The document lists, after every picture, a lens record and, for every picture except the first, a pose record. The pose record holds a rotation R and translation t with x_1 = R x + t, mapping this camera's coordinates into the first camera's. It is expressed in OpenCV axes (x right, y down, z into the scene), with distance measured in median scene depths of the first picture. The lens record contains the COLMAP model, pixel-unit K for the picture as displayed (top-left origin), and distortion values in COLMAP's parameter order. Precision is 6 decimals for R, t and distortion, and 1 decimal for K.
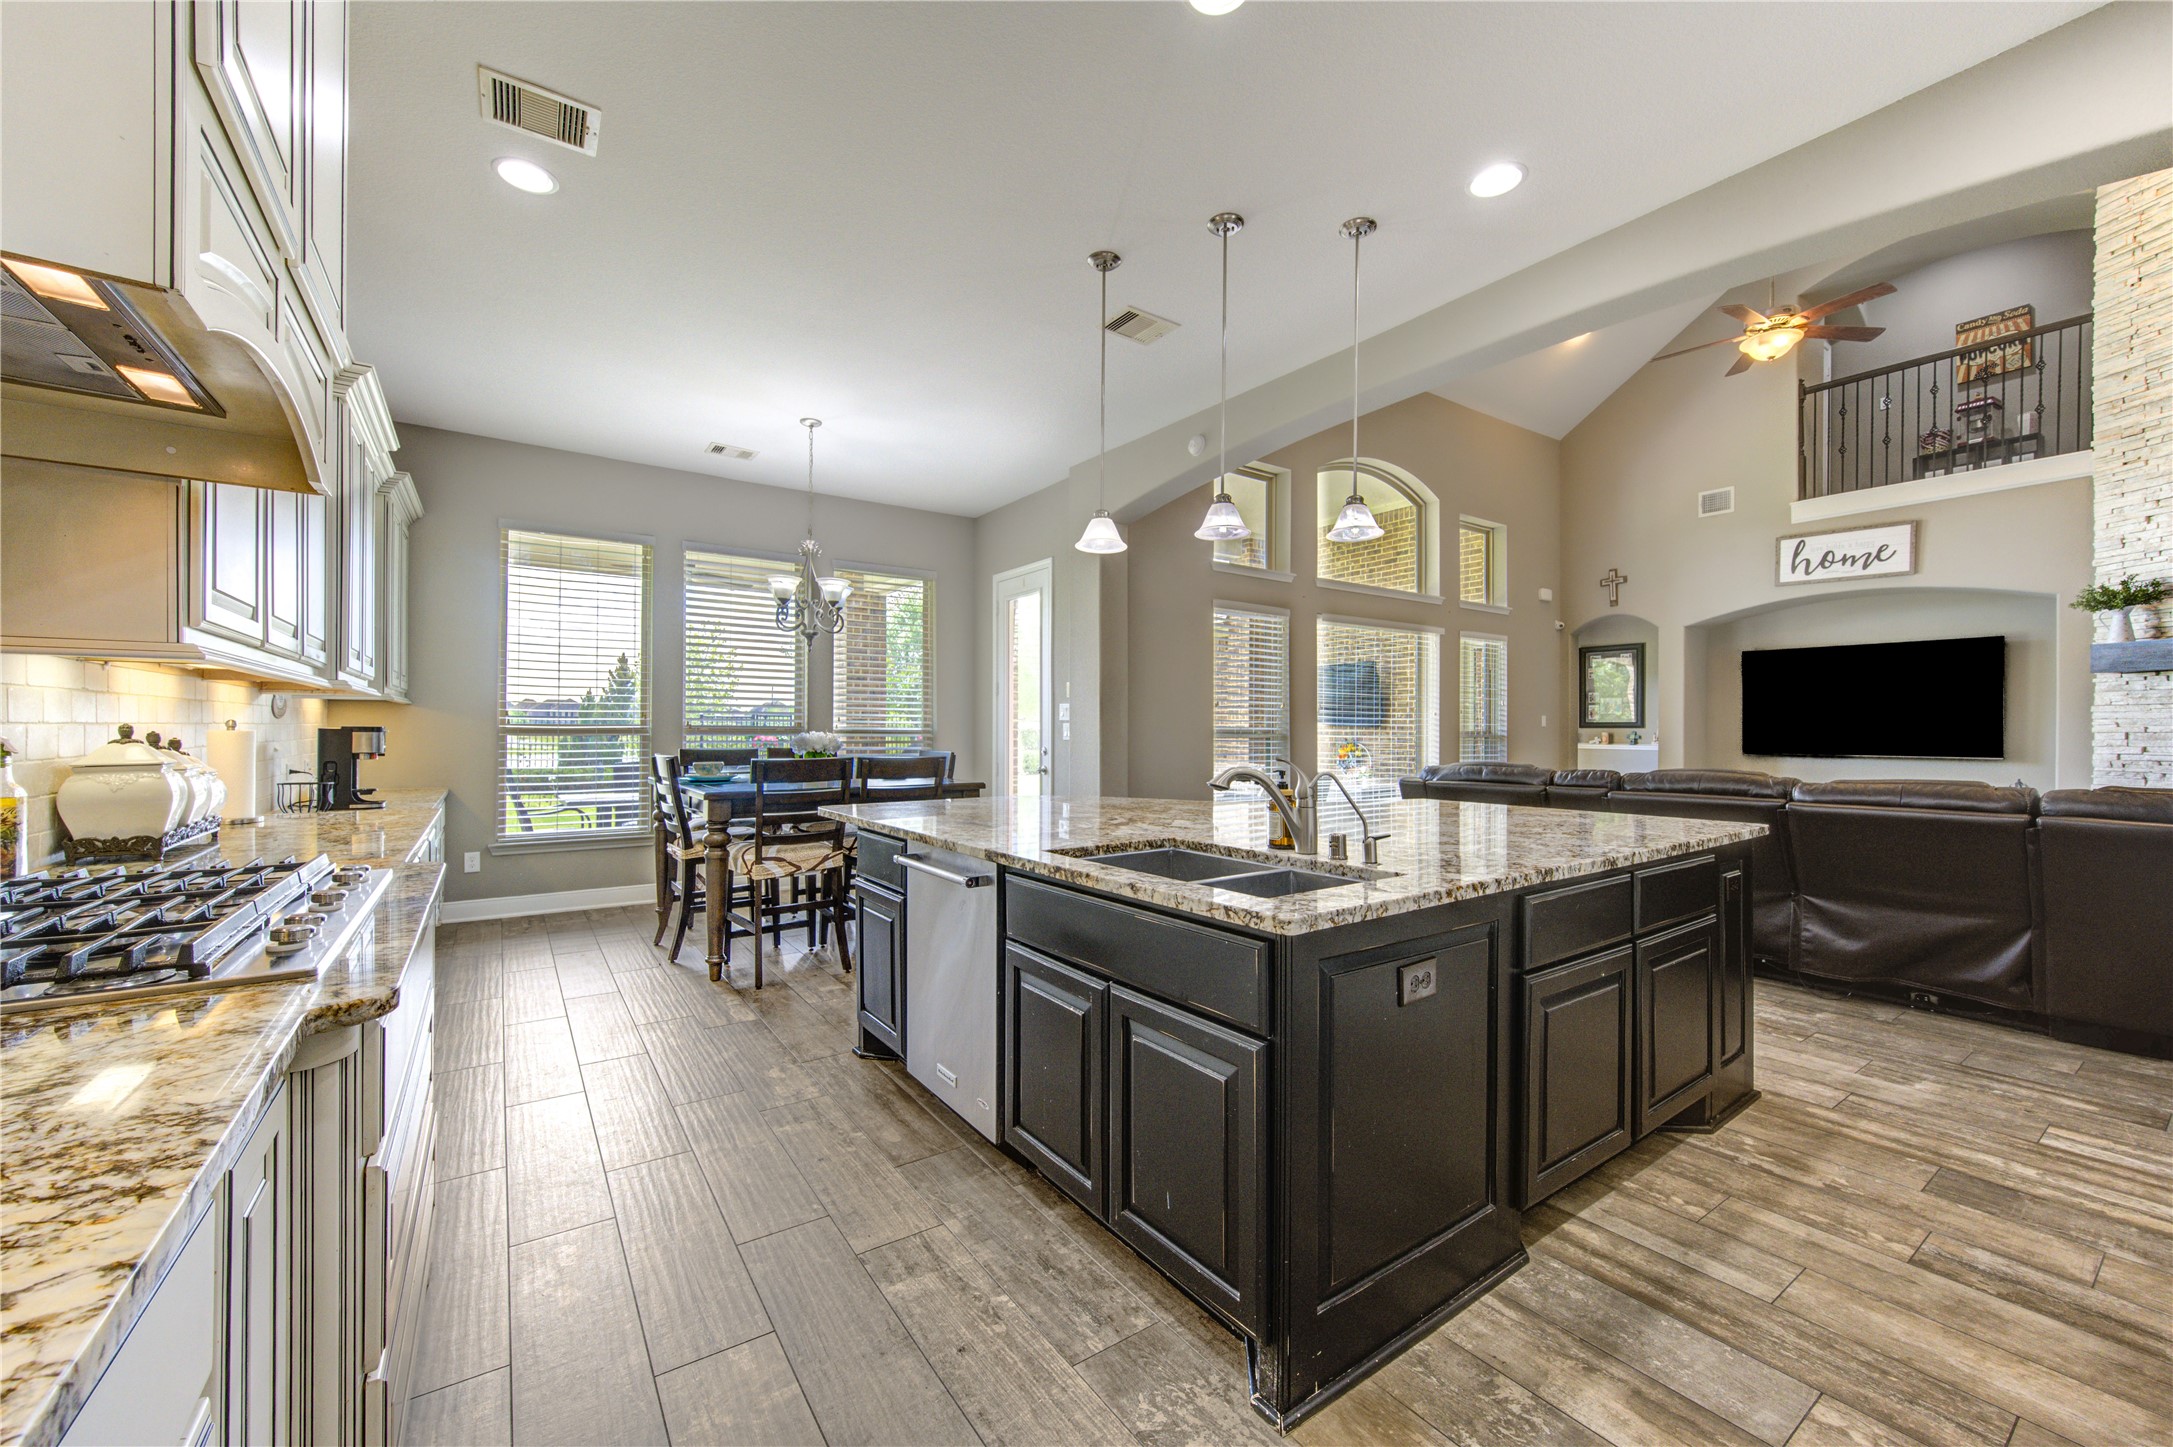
lens RADIAL K [[854.0, 0, 1092.9], [0, 854.0, 727.6], [0, 0, 1]] dist [-0.000672, -0.000131]
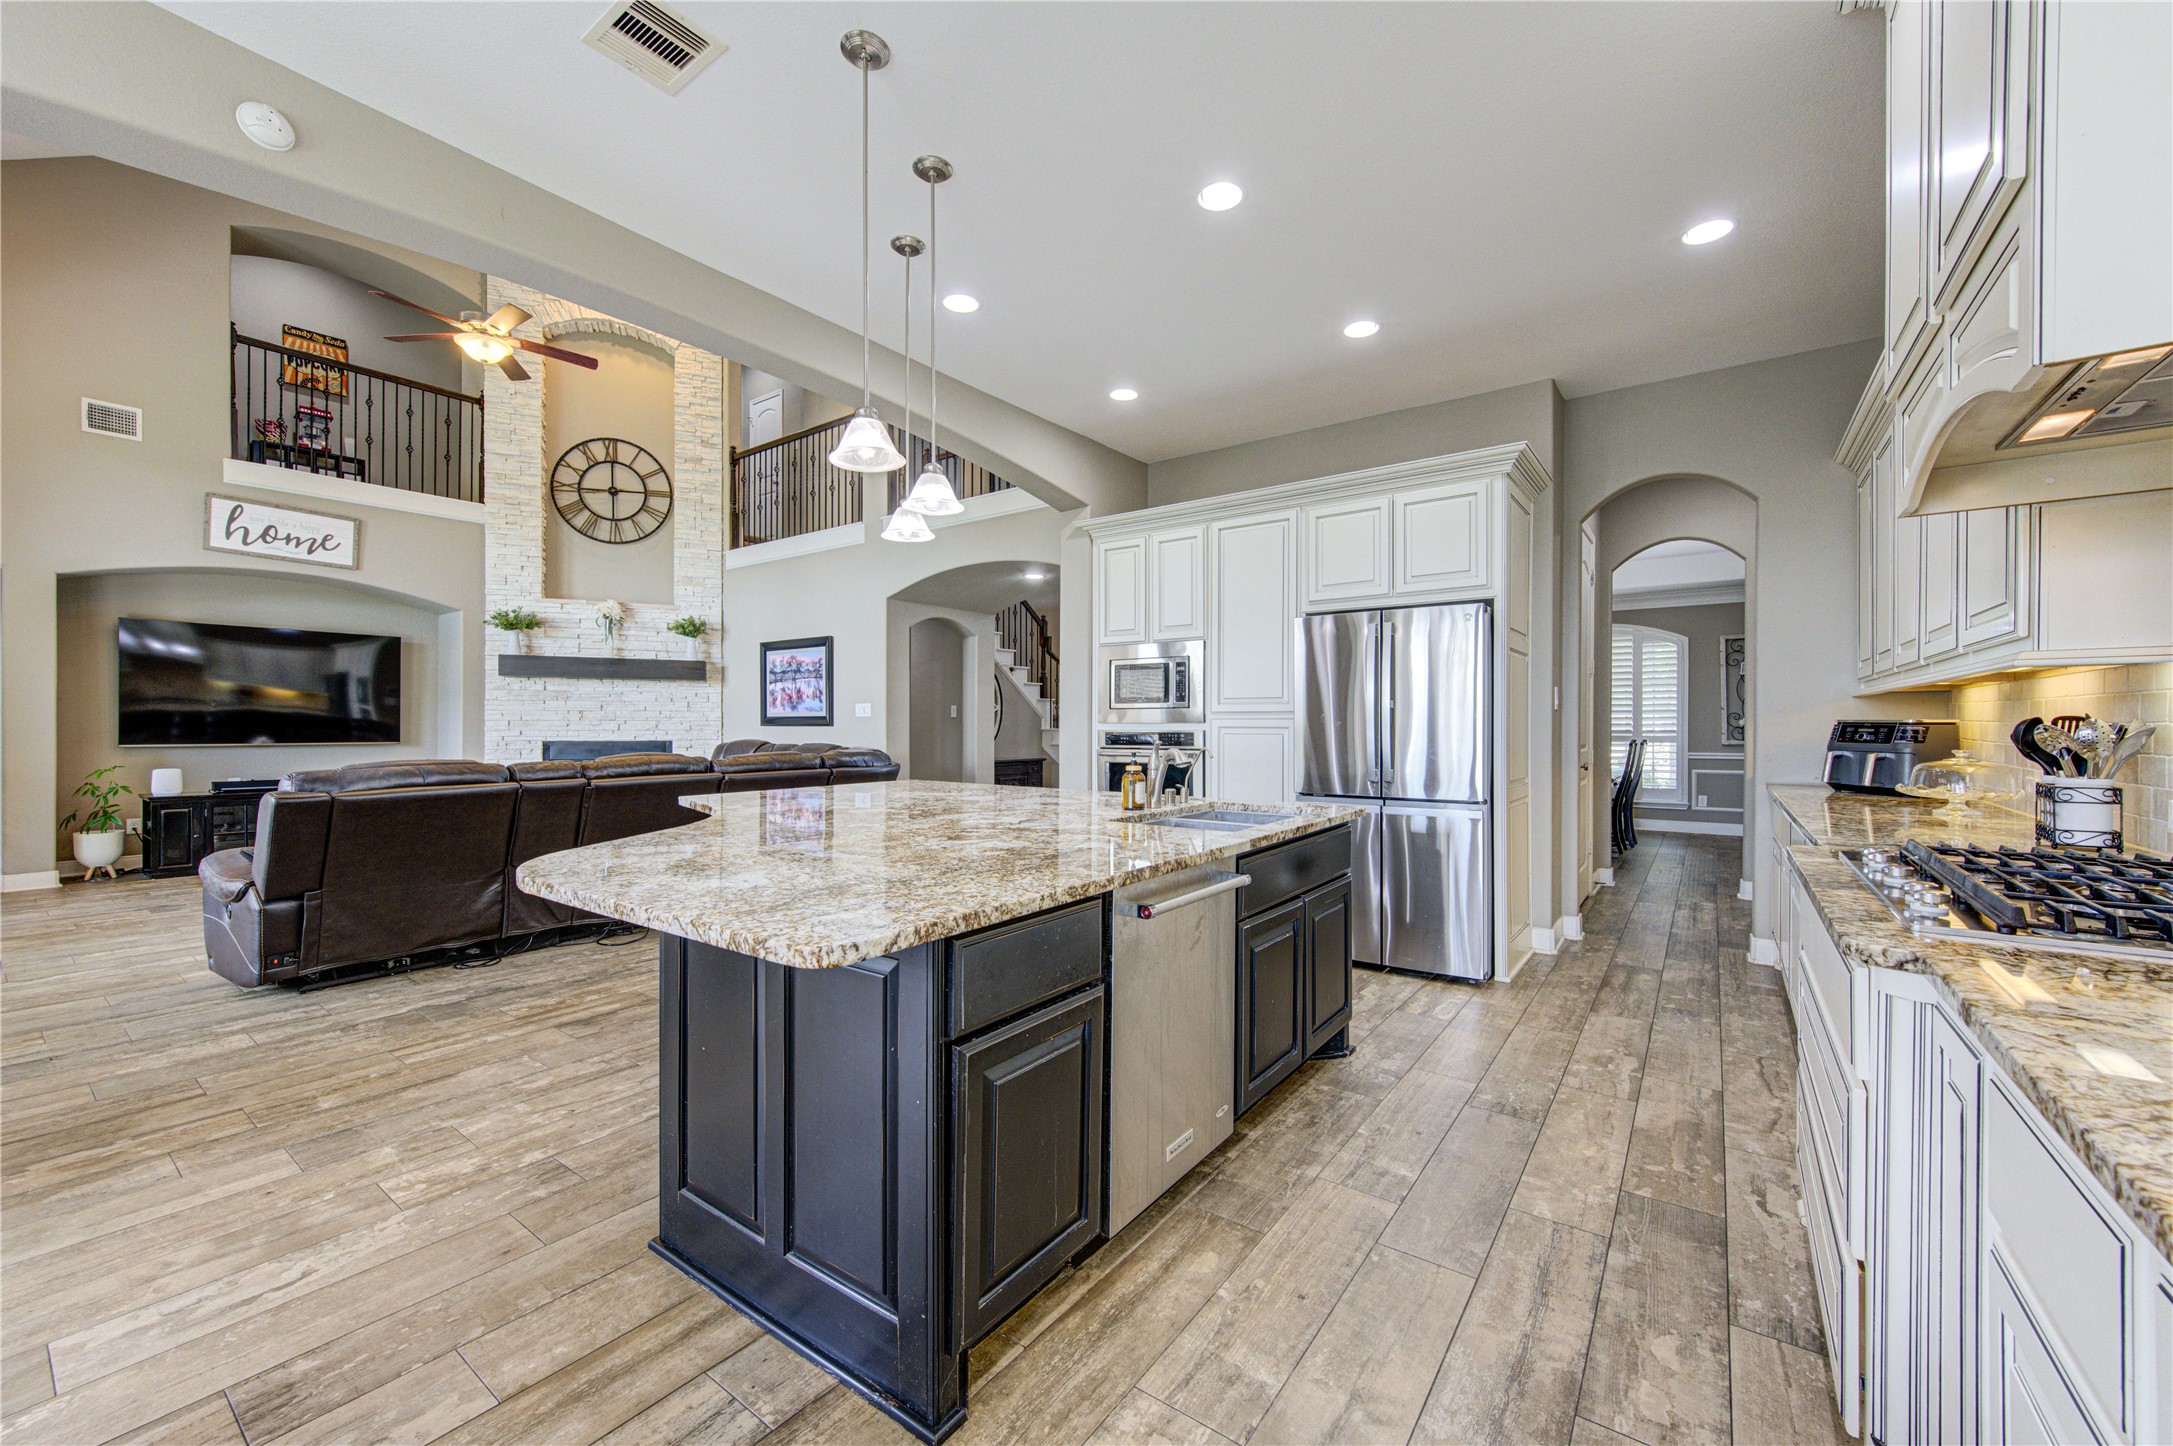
lens RADIAL K [[851.7, 0, 1093.7], [0, 851.7, 722.6], [0, 0, 1]] dist [0.000452, 0.000017]
pose [[-0.332013, -0.003097, 0.943270, -0.318882], [-0.006500, 0.999978, 0.000995, 0.001213], [-0.943253, -0.005801, -0.332025, 0.472436]]
